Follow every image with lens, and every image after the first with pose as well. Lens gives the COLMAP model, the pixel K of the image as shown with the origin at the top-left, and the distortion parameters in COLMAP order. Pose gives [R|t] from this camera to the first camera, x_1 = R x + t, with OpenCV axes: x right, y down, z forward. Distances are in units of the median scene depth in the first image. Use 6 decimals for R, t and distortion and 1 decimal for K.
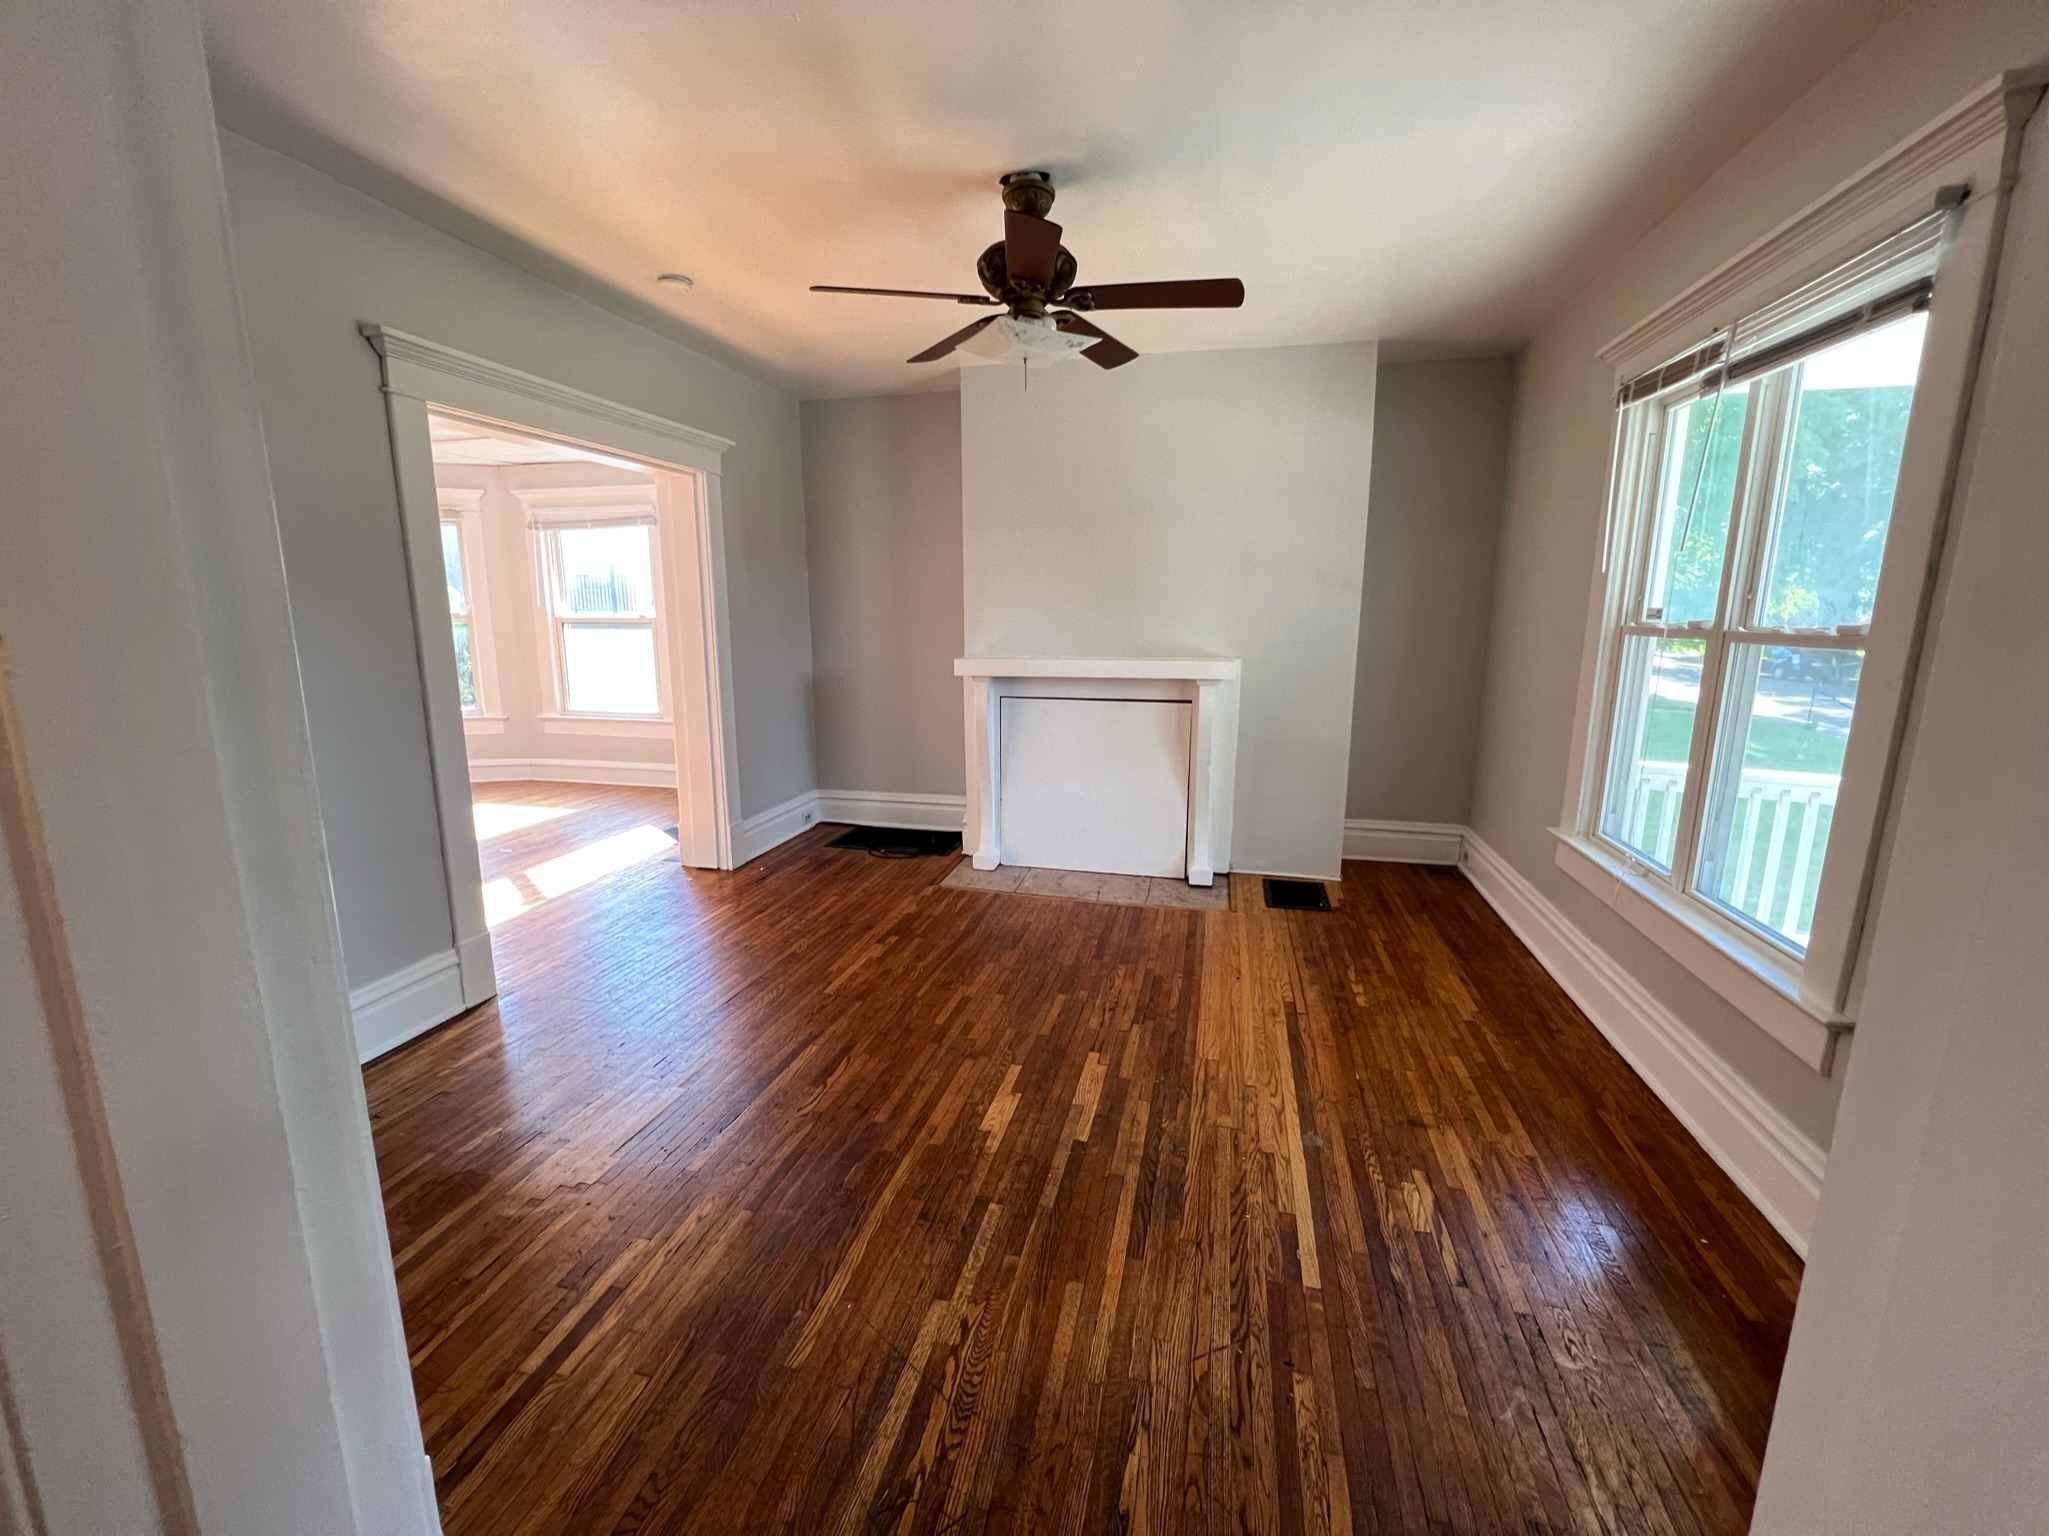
lens RADIAL K [[822.3, 0, 1026.3], [0, 822.3, 769.8], [0, 0, 1]] dist [-0.002987, -0.000133]
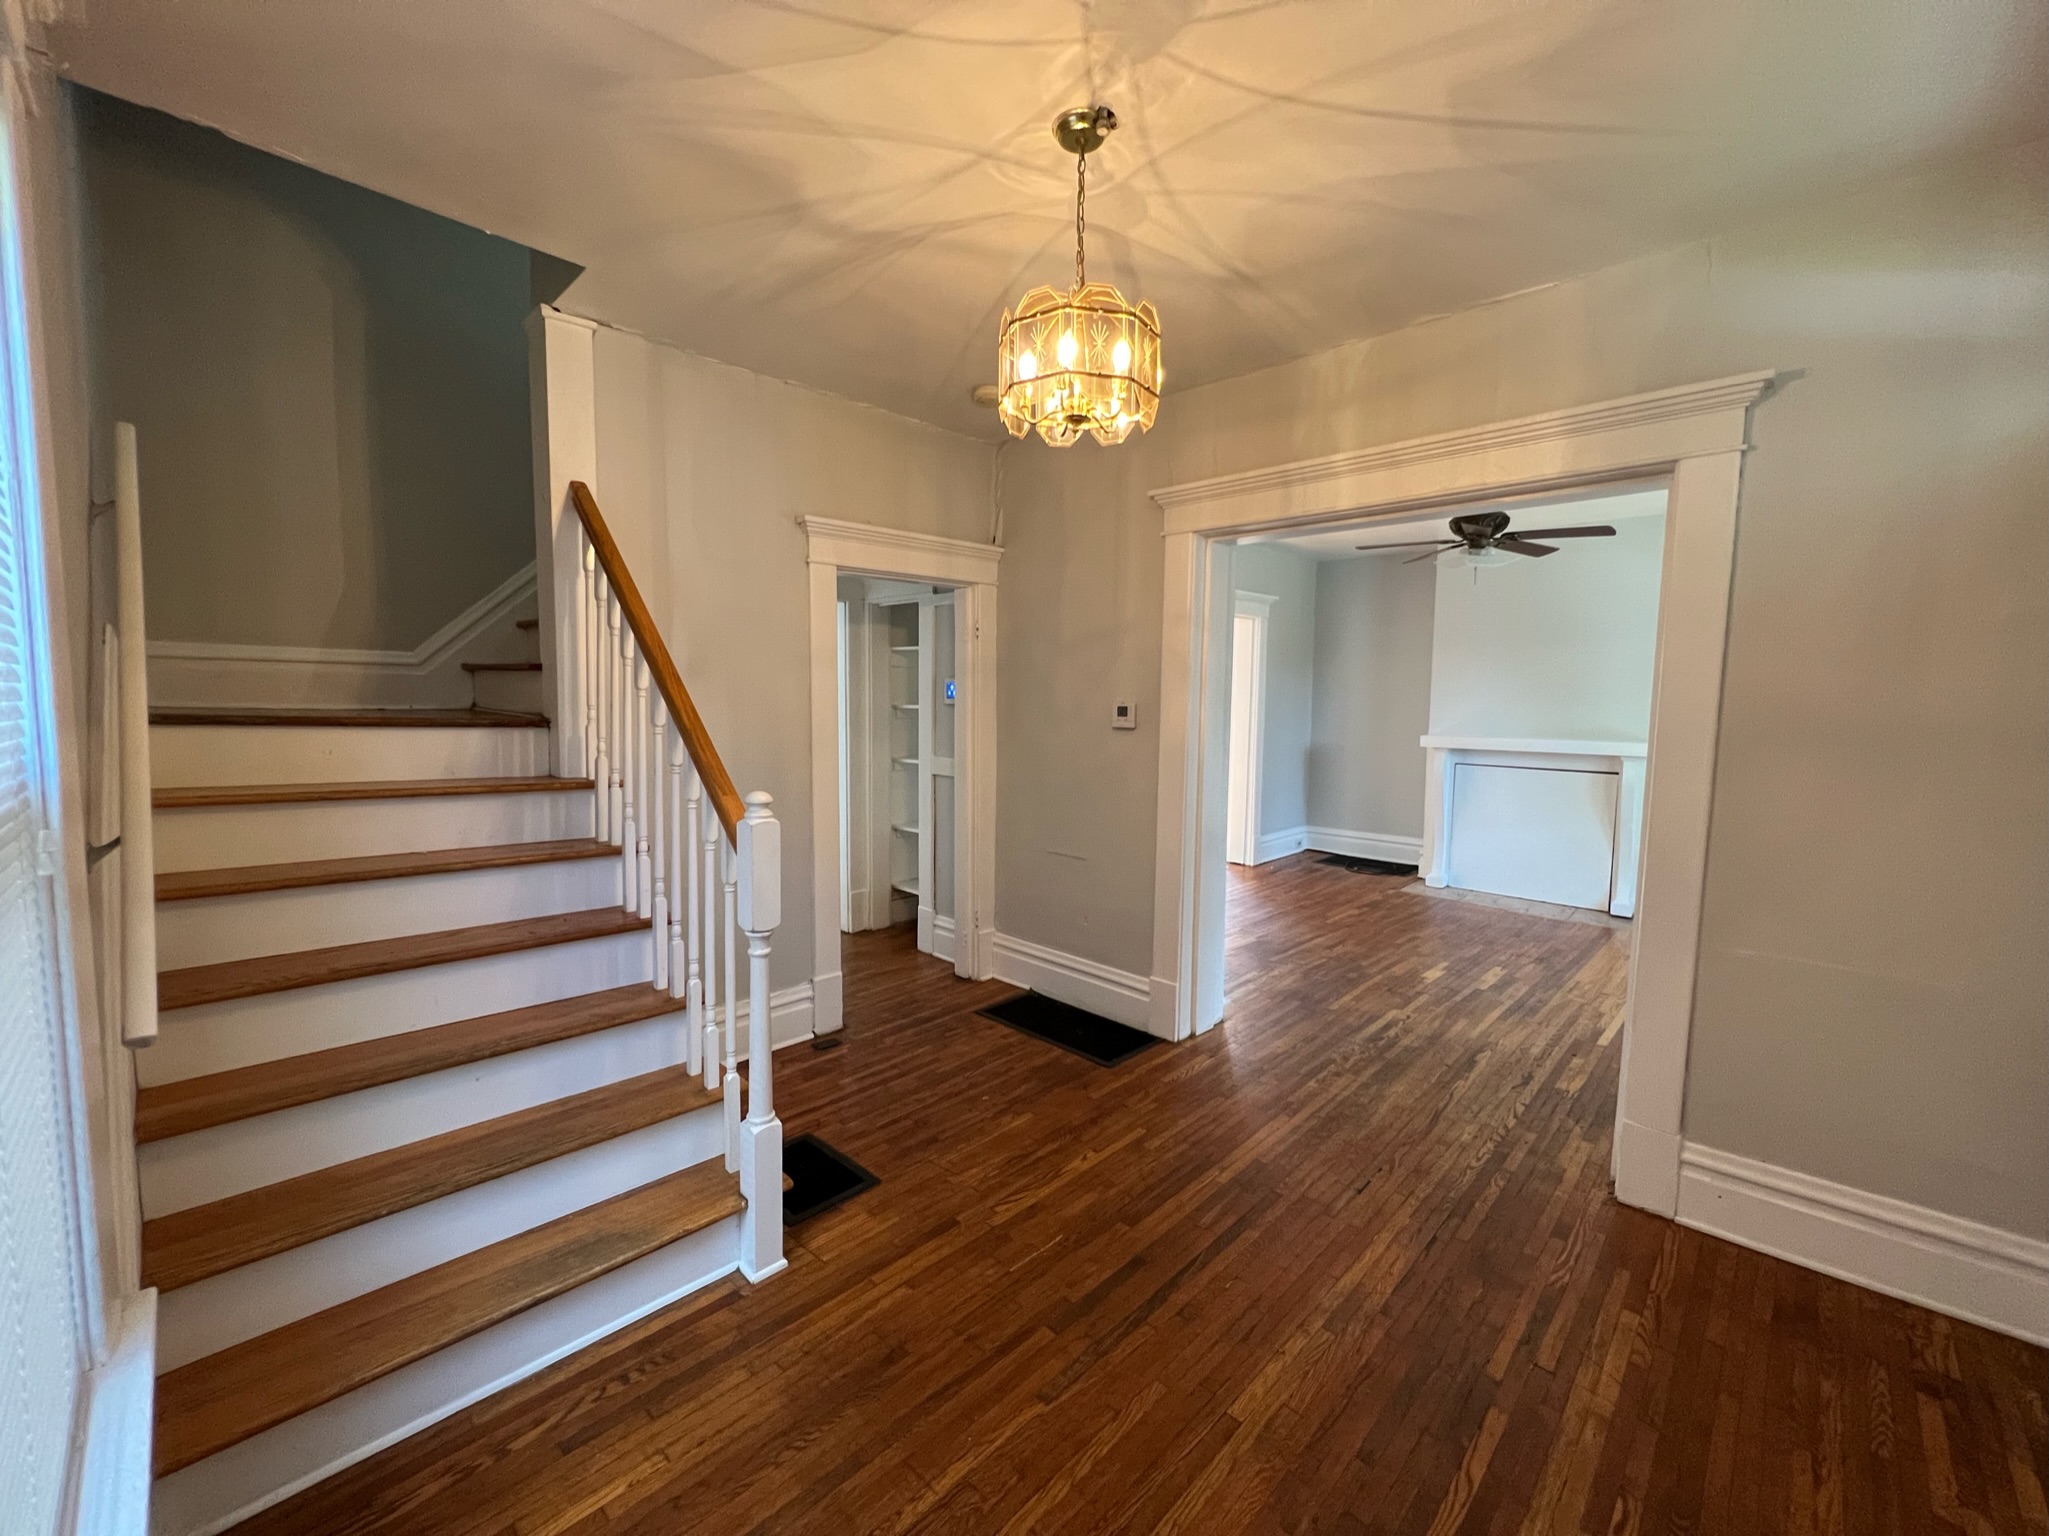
lens RADIAL K [[822.3, 0, 1018.6], [0, 822.3, 759.5], [0, 0, 1]] dist [-0.002987, -0.000133]
pose [[0.857372, 0.049011, -0.512359, 0.082873], [-0.106345, 0.990844, -0.083174, 0.176543], [0.503591, 0.125798, 0.854734, -1.008245]]
